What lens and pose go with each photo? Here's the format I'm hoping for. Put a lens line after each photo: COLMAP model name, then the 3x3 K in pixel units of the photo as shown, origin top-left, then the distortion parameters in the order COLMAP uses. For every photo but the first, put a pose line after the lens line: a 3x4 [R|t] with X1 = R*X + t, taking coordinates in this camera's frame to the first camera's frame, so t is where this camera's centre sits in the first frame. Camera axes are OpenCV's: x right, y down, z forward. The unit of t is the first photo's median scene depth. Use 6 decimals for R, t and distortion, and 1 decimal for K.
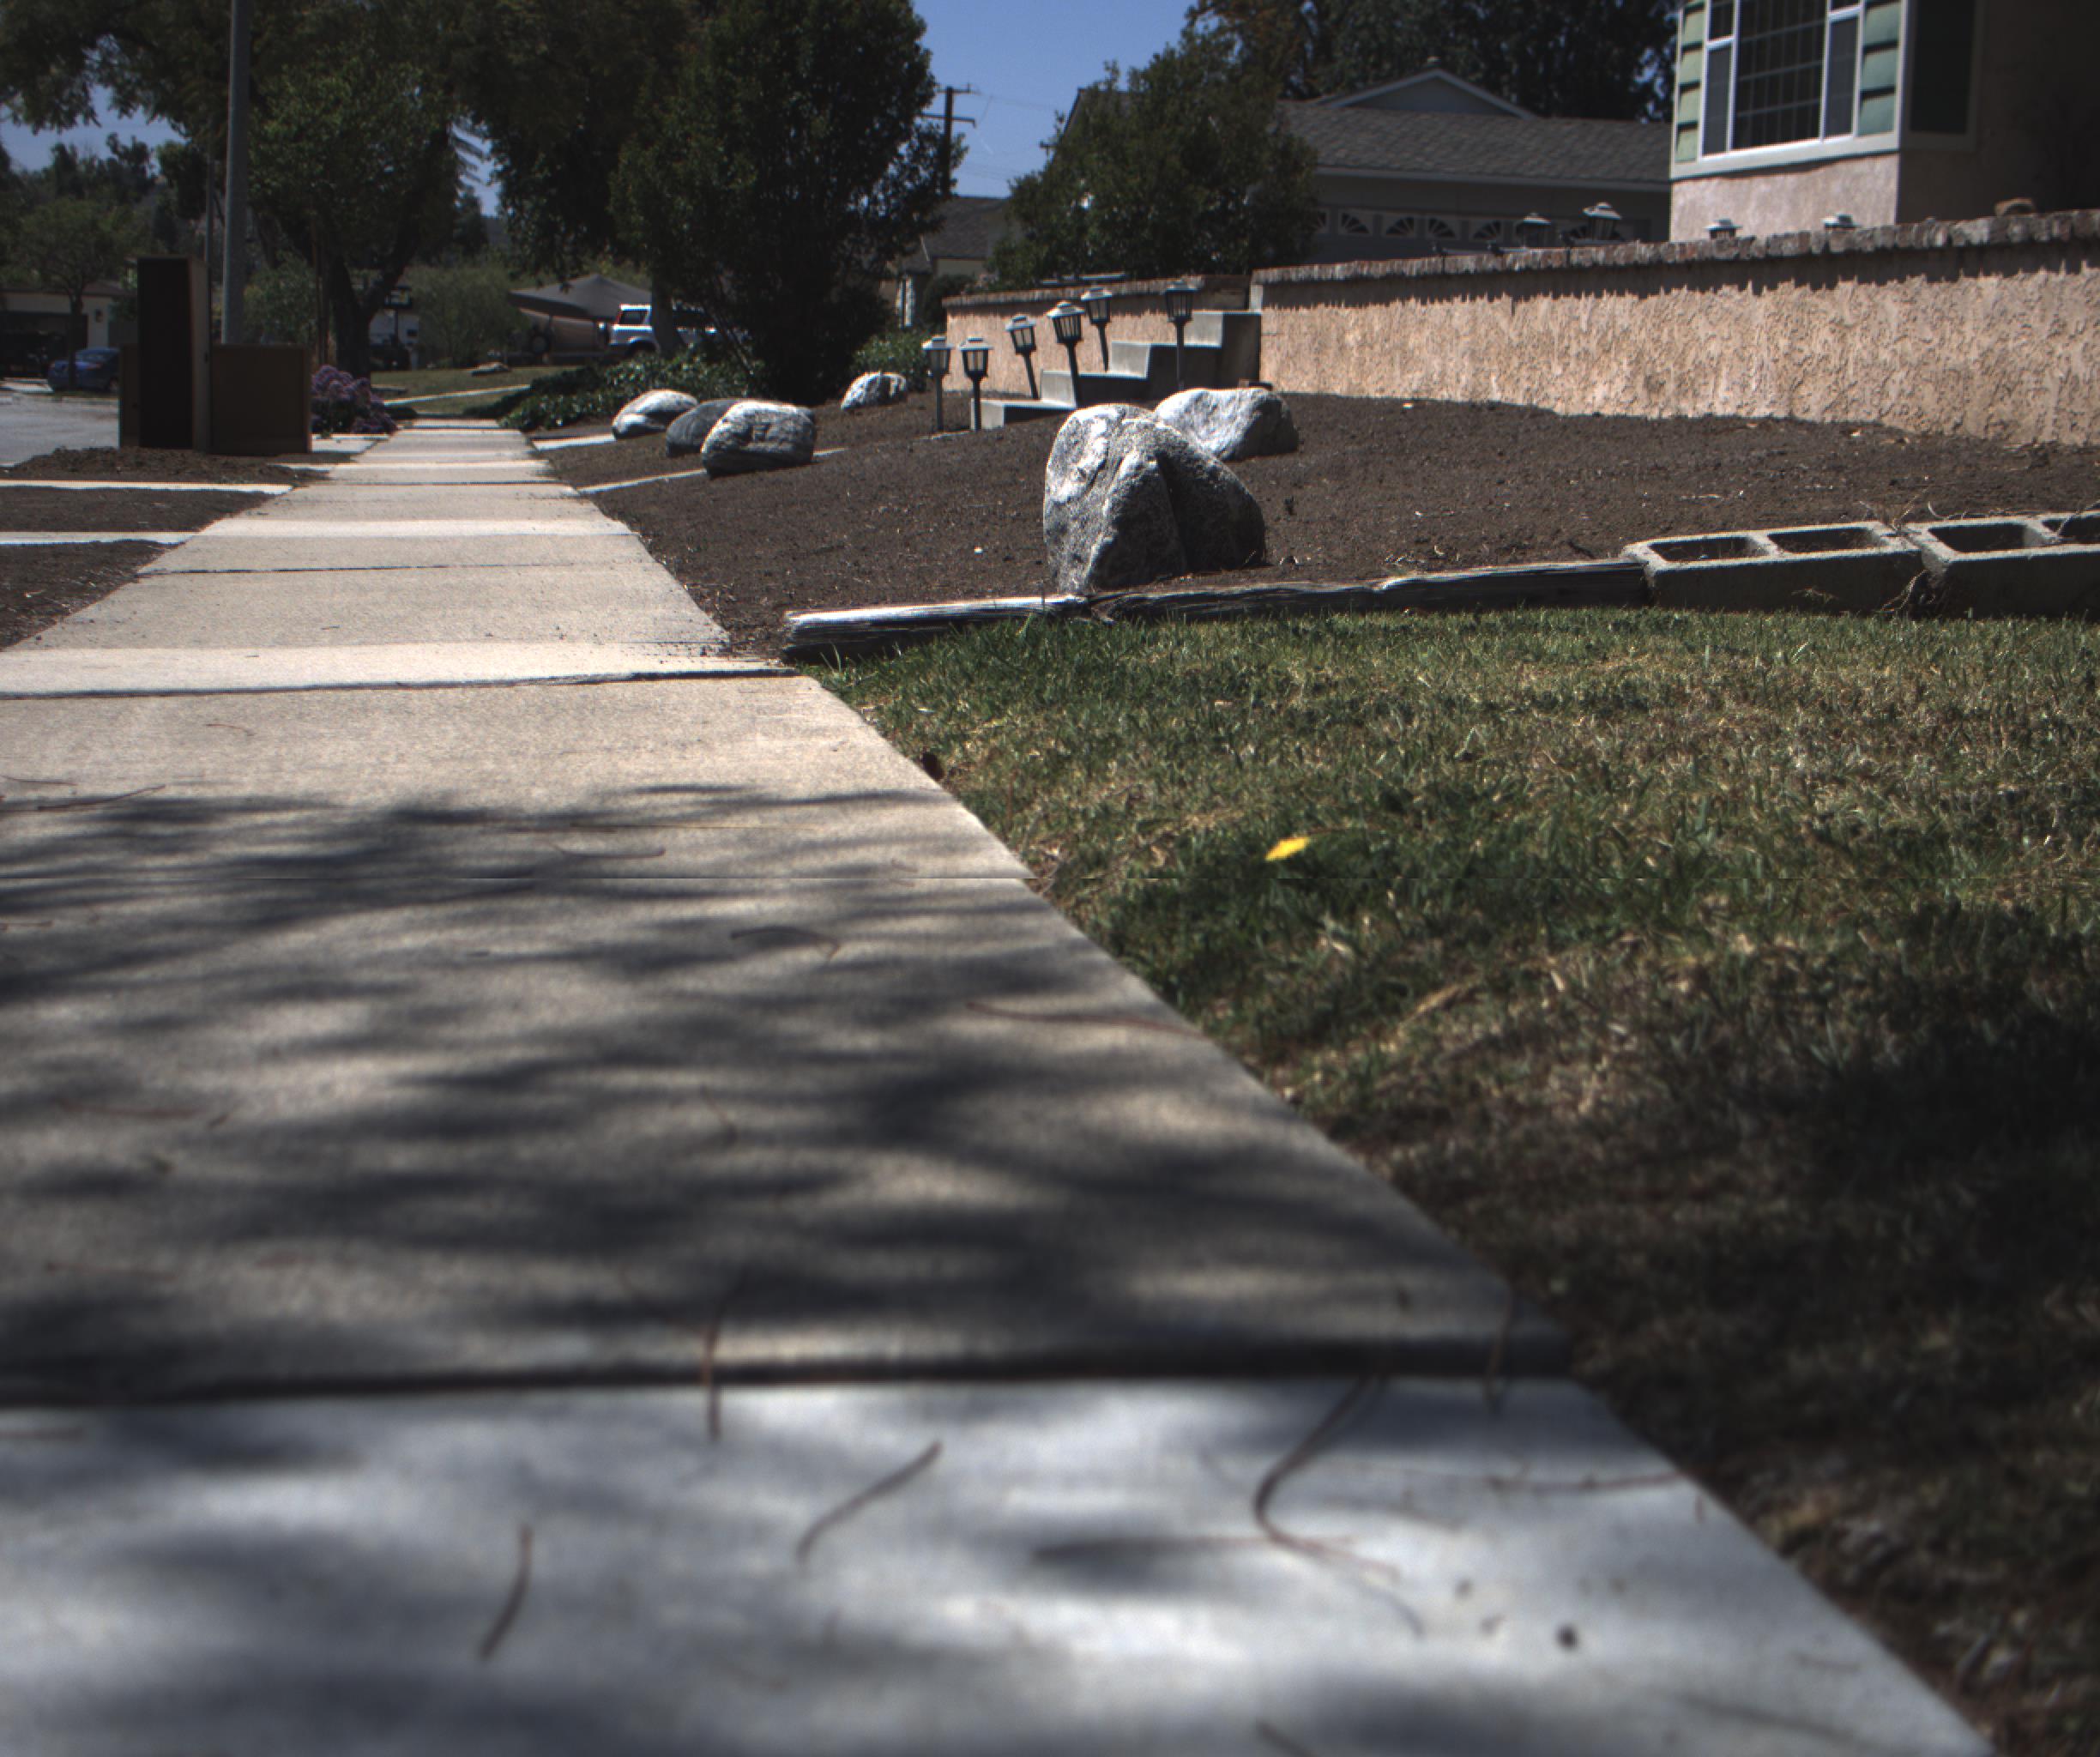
lens RADIAL K [[3969.0, 0, 1050.0], [0, 3969.0, 878.5], [0, 0, 1]] dist [-0.180210, 0.884686]
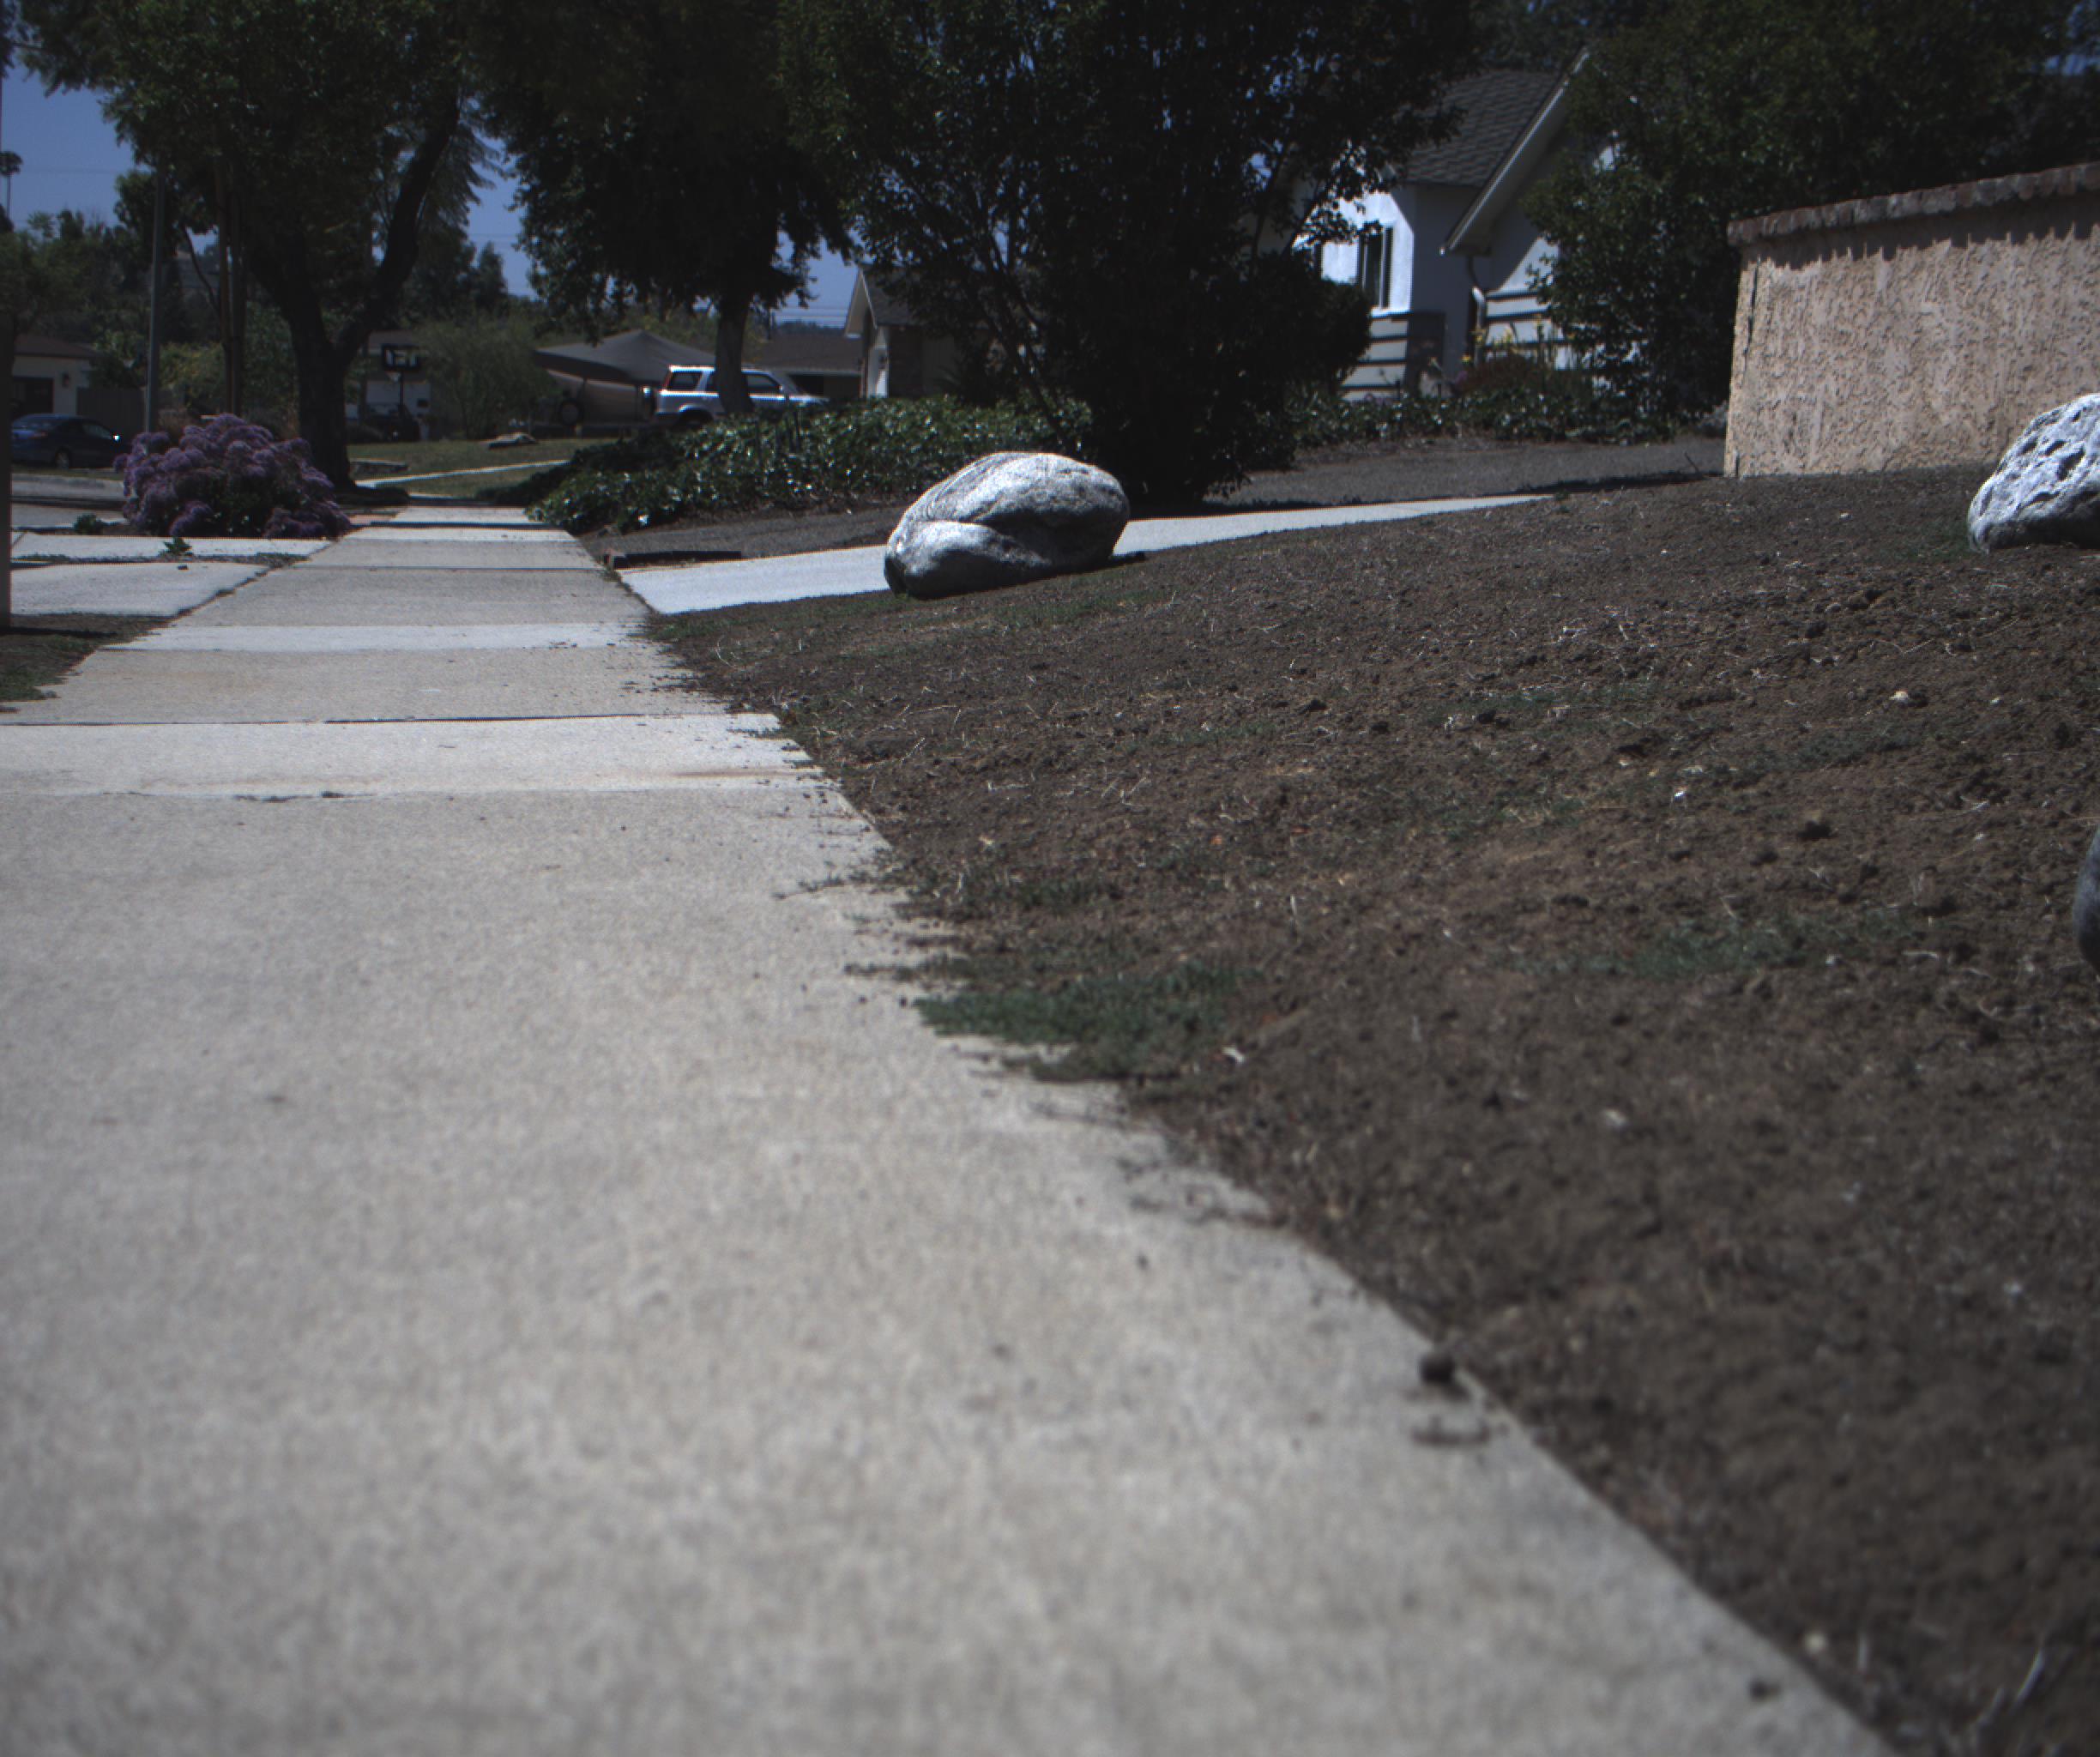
lens RADIAL K [[3969.0, 0, 1050.0], [0, 3969.0, 878.5], [0, 0, 1]] dist [-0.180210, 0.884686]
pose [[0.999961, 0.008149, -0.003489, -0.076855], [-0.008221, 0.999744, -0.021057, -0.064030], [0.003317, 0.021085, 0.999772, 0.530534]]
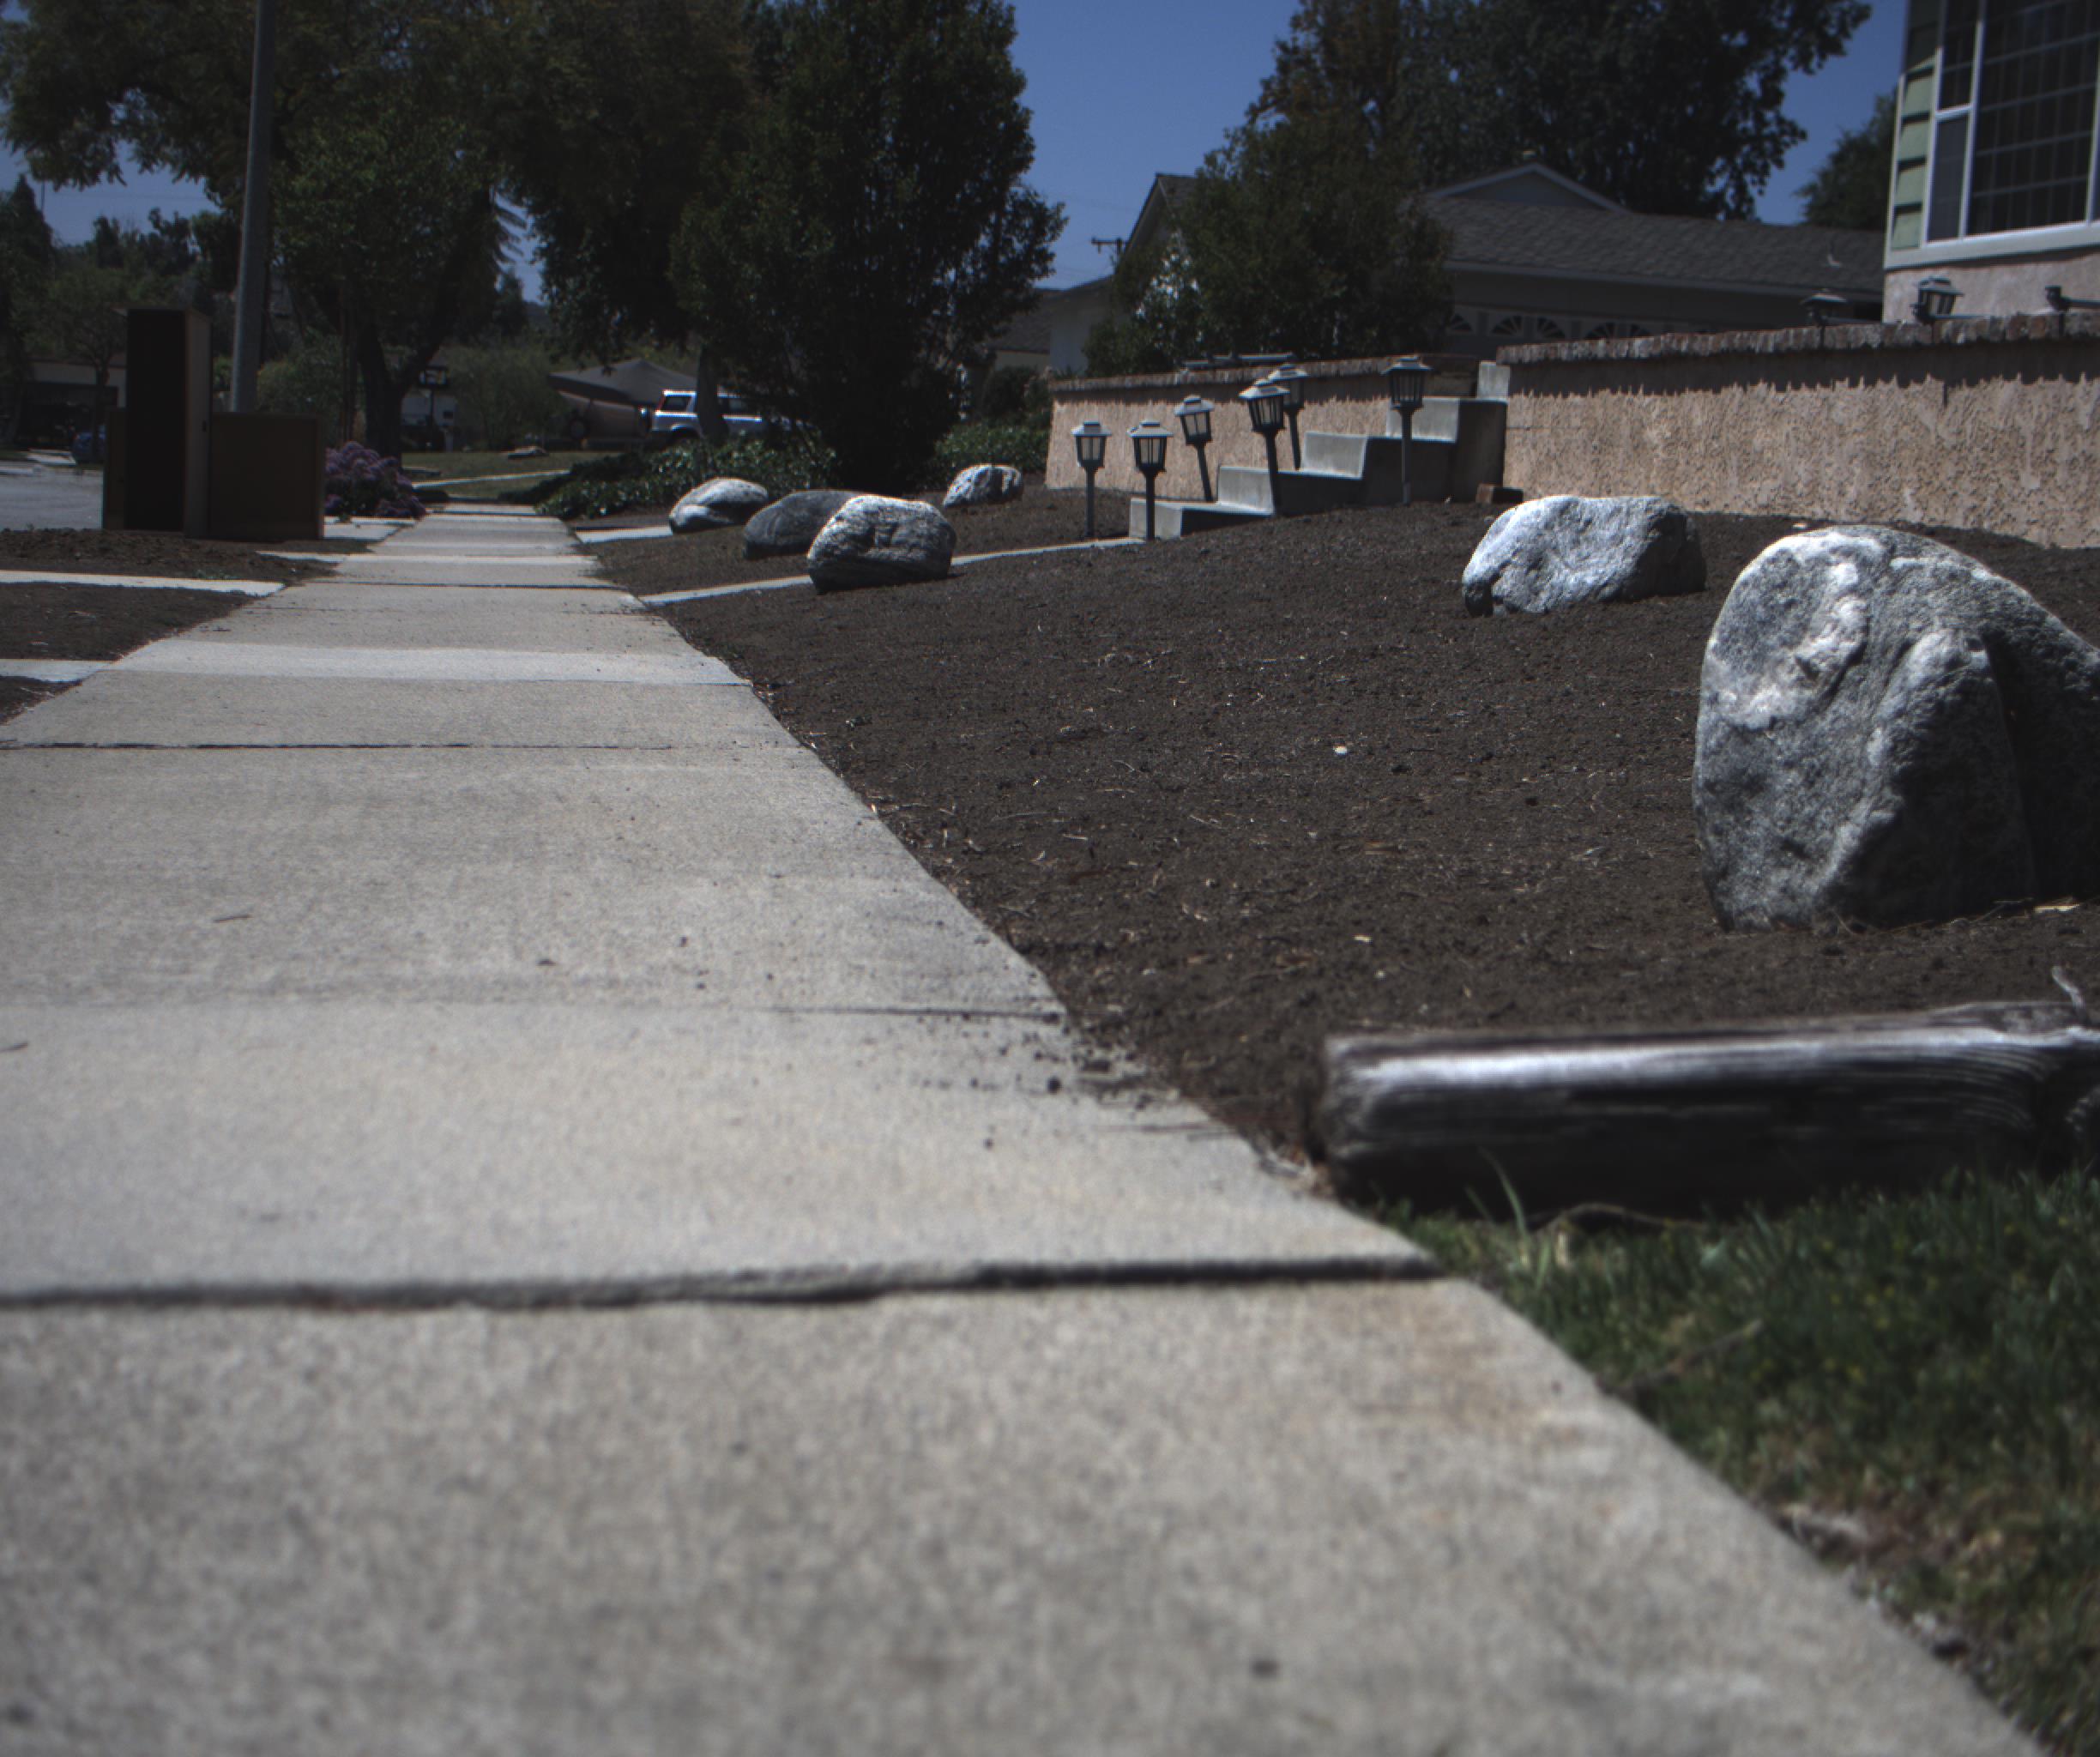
lens RADIAL K [[3969.0, 0, 1050.0], [0, 3969.0, 878.5], [0, 0, 1]] dist [-0.180210, 0.884686]
pose [[0.999622, 0.026892, -0.005763, -0.015980], [-0.027027, 0.999325, -0.024866, -0.012677], [0.005090, 0.025012, 0.999674, 0.105982]]
